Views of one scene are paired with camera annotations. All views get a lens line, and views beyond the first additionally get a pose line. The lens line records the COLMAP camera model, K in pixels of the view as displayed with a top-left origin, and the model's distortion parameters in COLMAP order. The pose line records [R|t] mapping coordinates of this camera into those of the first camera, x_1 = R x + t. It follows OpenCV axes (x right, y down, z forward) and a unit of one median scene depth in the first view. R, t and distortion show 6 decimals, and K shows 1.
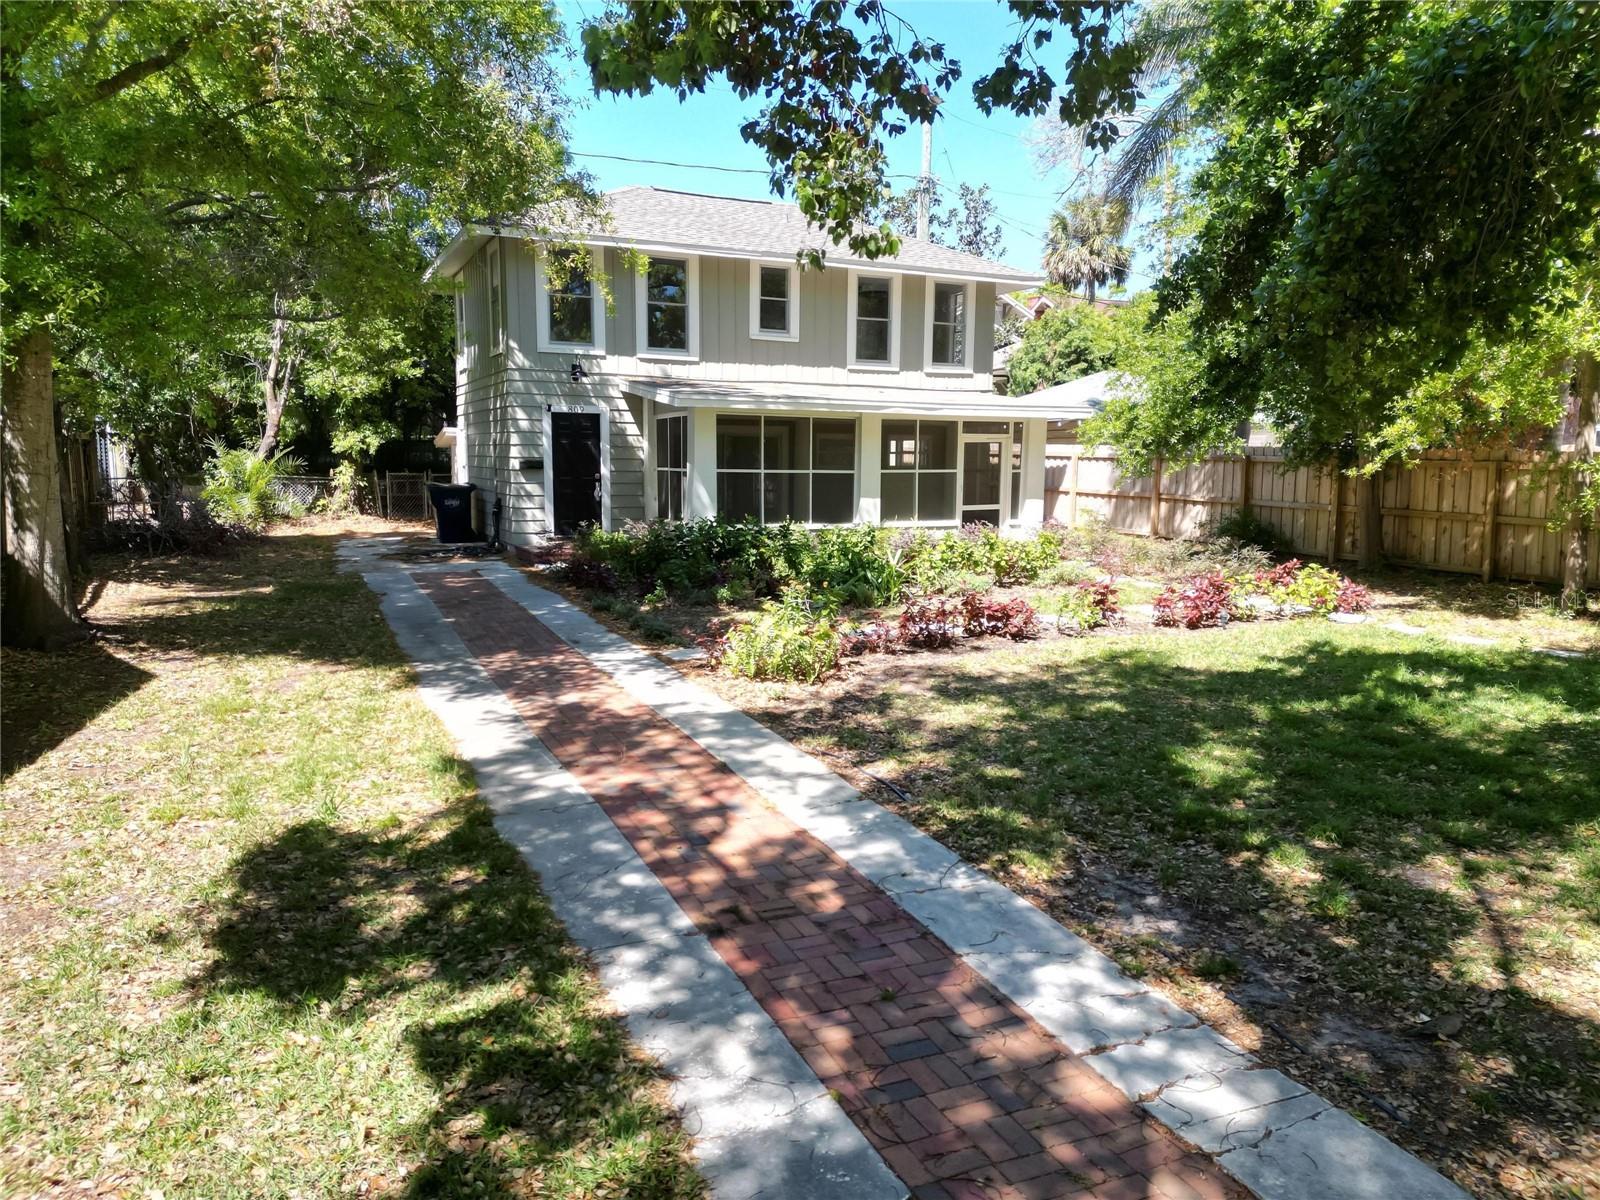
lens RADIAL K [[1127.6, 0, 800.0], [0, 1127.6, 600.0], [0, 0, 1]] dist [0.079225, -0.062113]
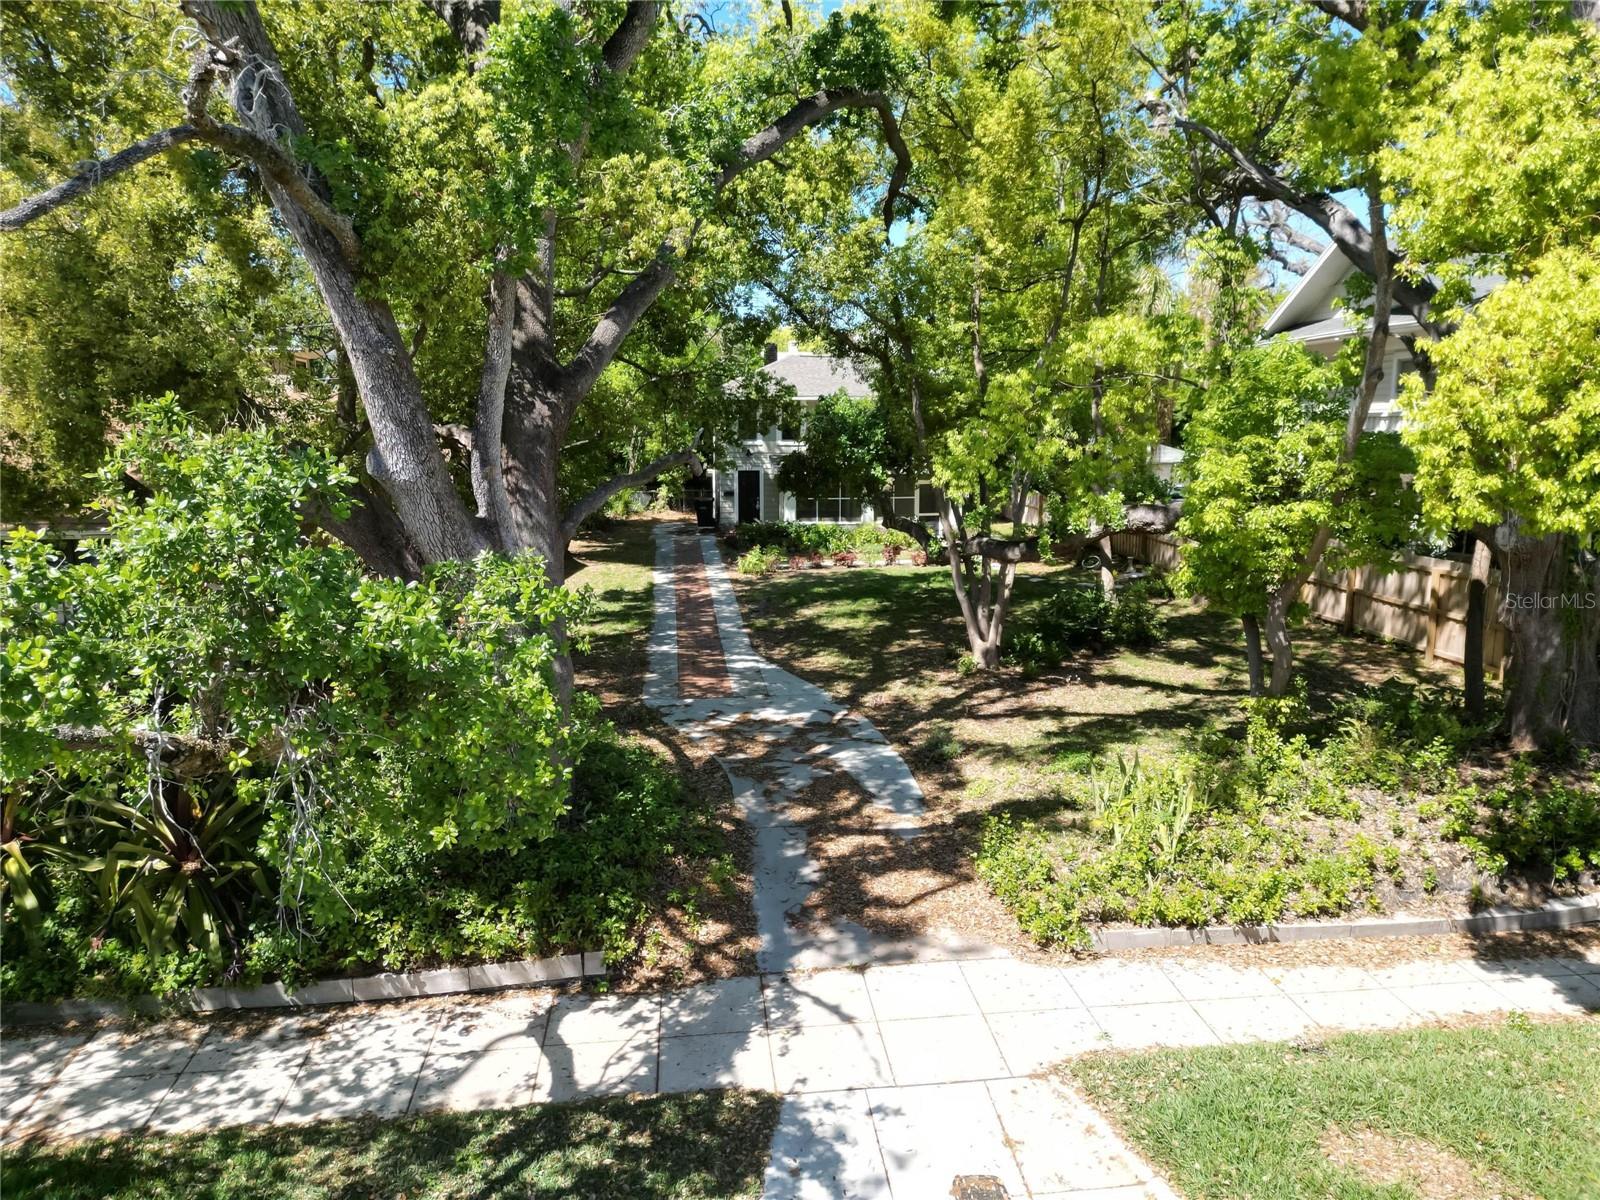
lens RADIAL K [[1127.6, 0, 800.0], [0, 1127.6, 600.0], [0, 0, 1]] dist [0.079225, -0.062113]
pose [[0.952542, 0.037974, -0.302028, 0.576976], [-0.030887, 0.999125, 0.028208, 0.026563], [0.302835, -0.017541, 0.952882, -1.095091]]
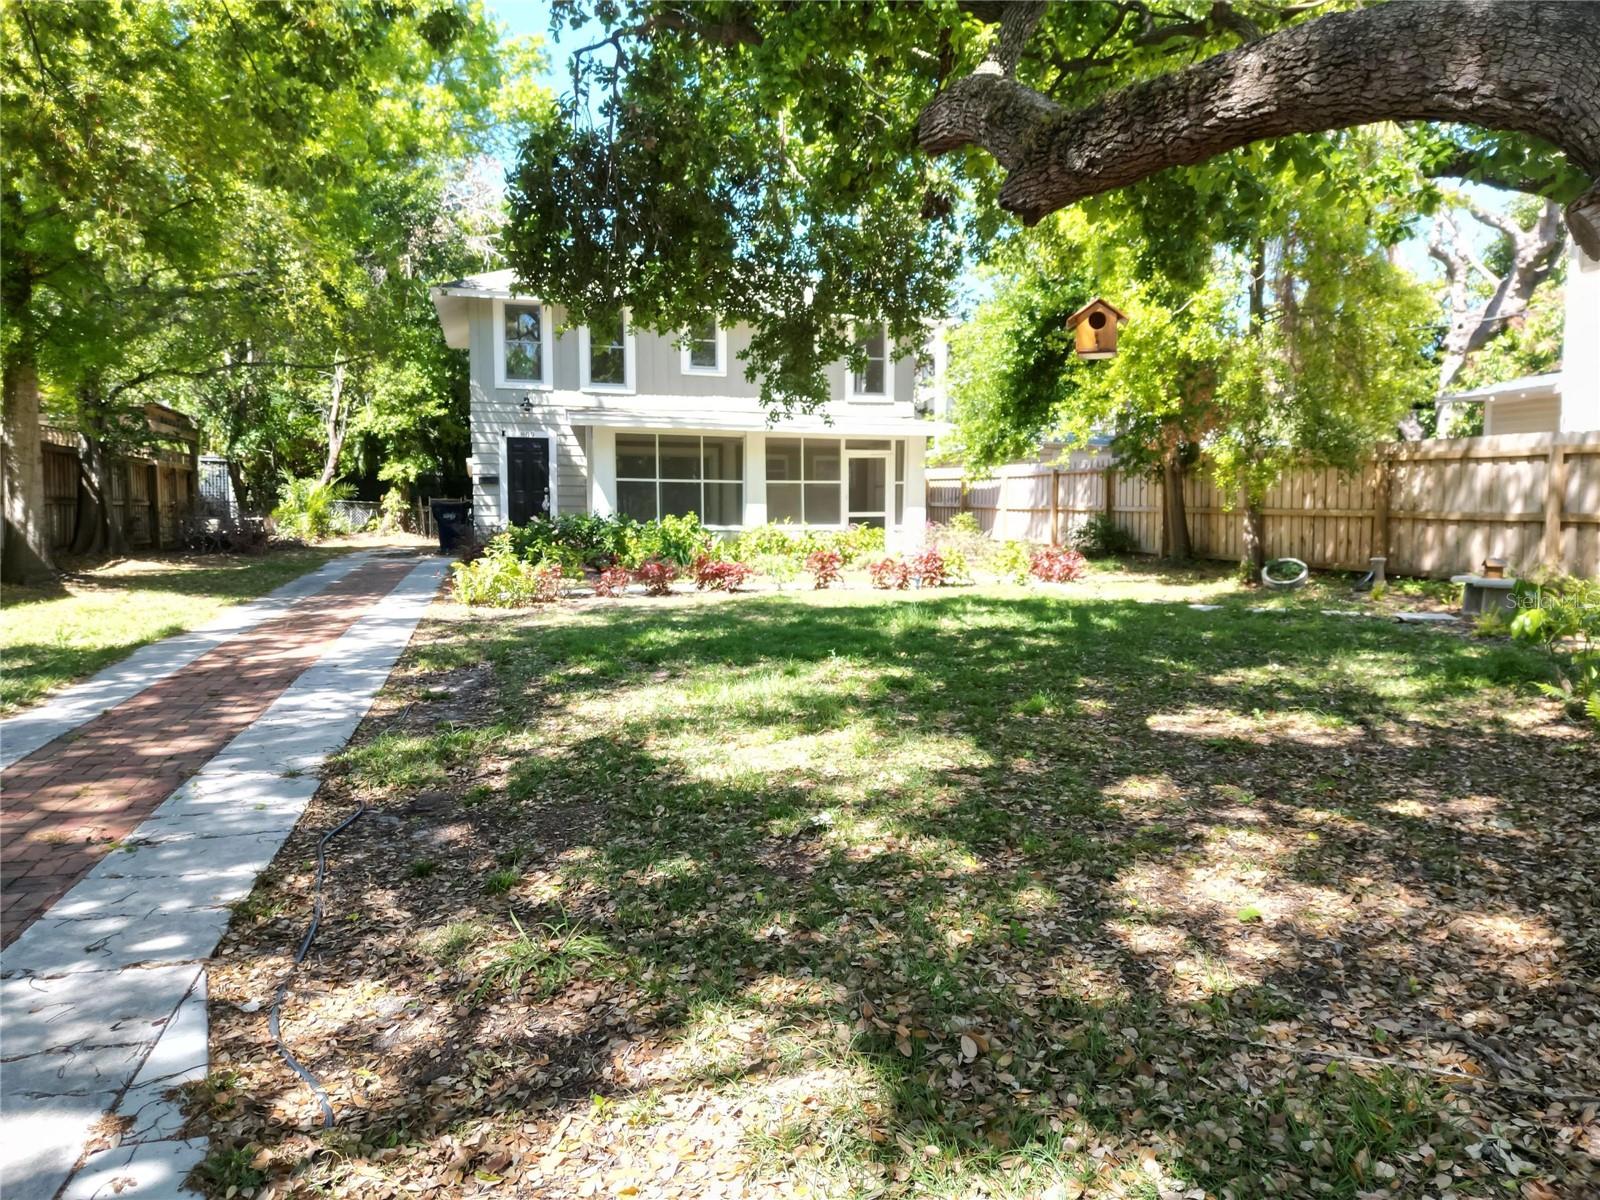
lens RADIAL K [[1127.6, 0, 800.0], [0, 1127.6, 600.0], [0, 0, 1]] dist [0.079225, -0.062113]
pose [[0.984961, 0.006359, -0.172659, 0.292695], [-0.015470, 0.998554, -0.051475, 0.064786], [0.172082, 0.053372, 0.983636, -0.131015]]
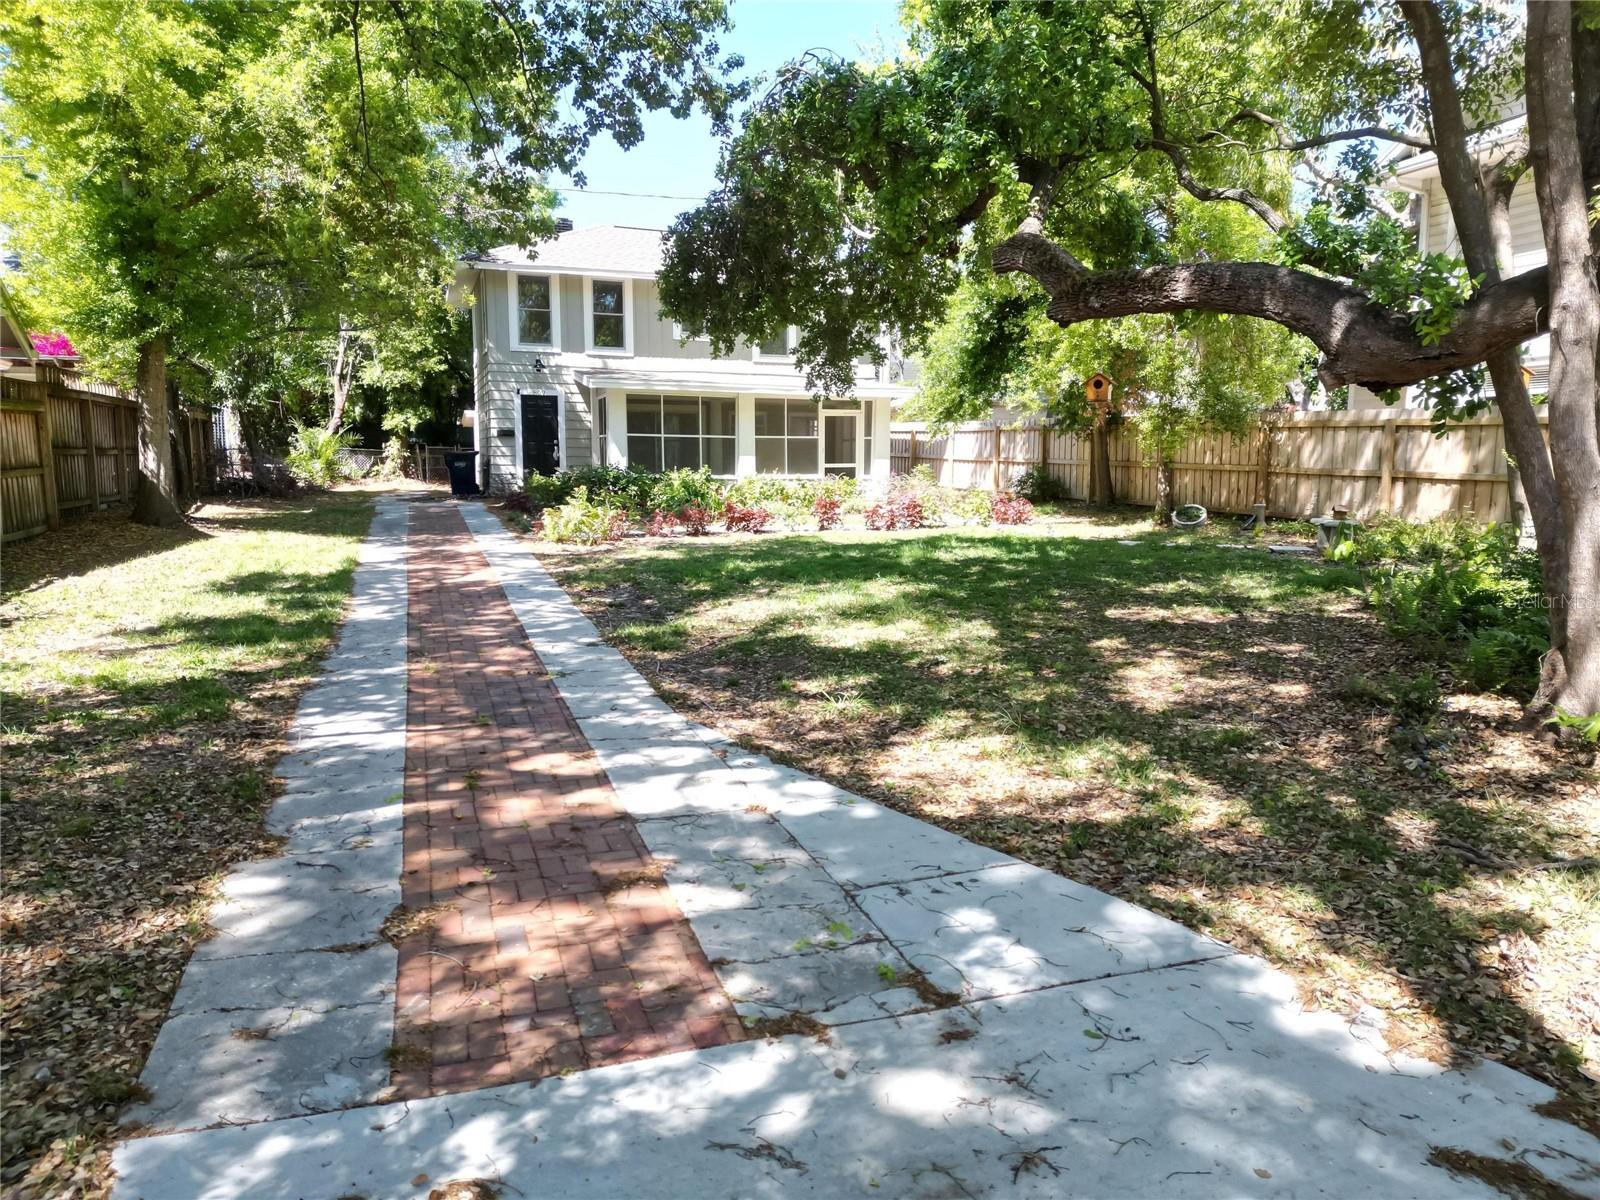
lens RADIAL K [[1127.6, 0, 800.0], [0, 1127.6, 600.0], [0, 0, 1]] dist [0.079225, -0.062113]
pose [[0.995280, 0.009288, -0.096602, 0.243742], [-0.009392, 0.999956, -0.000623, 0.077786], [0.096592, 0.001527, 0.995323, -0.323368]]
